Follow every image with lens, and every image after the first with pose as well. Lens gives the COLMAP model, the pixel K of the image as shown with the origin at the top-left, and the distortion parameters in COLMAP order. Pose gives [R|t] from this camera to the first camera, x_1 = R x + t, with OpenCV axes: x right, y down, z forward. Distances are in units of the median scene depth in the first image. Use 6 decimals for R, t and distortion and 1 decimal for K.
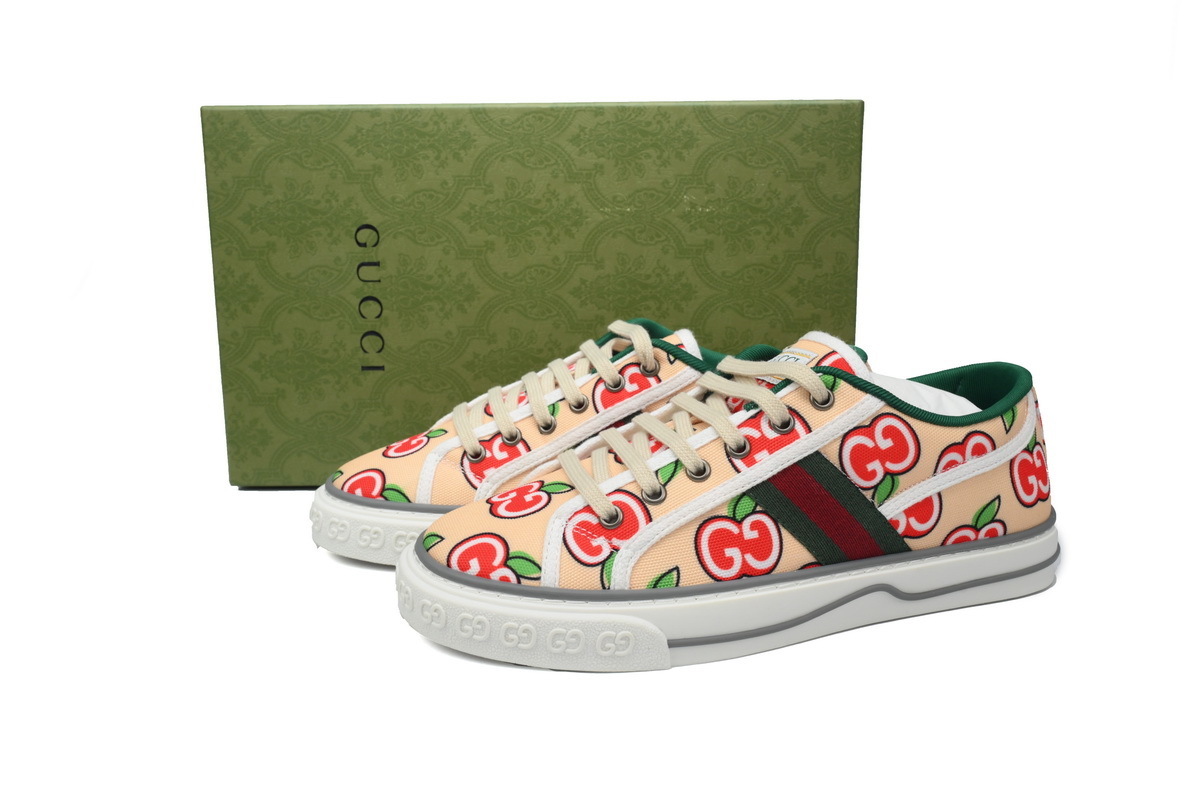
lens RADIAL K [[935.3, 0, 607.6], [0, 935.3, 396.2], [0, 0, 1]] dist [0.002119, 0.001696]
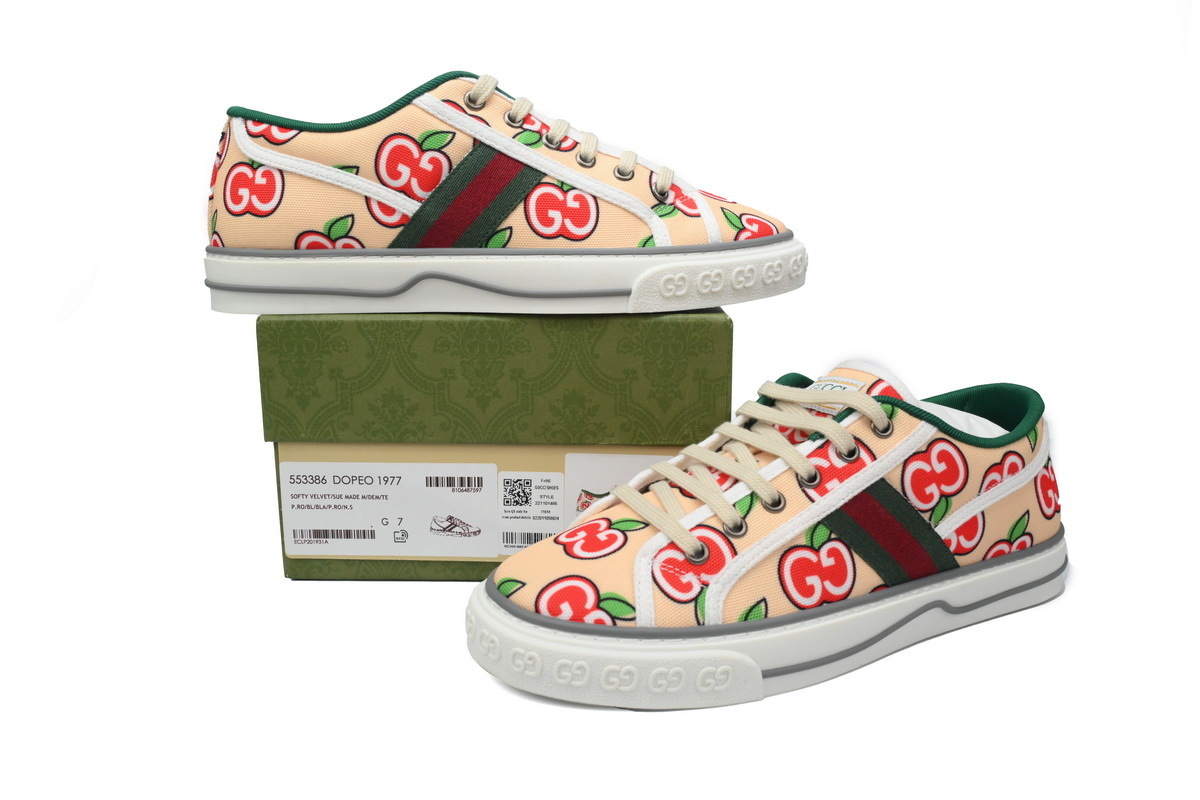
lens RADIAL K [[935.3, 0, 599.6], [0, 935.3, 401.2], [0, 0, 1]] dist [0.002119, 0.001696]
pose [[0.987099, -0.030401, 0.157196, -0.245985], [0.030864, 0.999523, -0.000507, -0.035311], [-0.157106, 0.005352, 0.987567, 0.021064]]
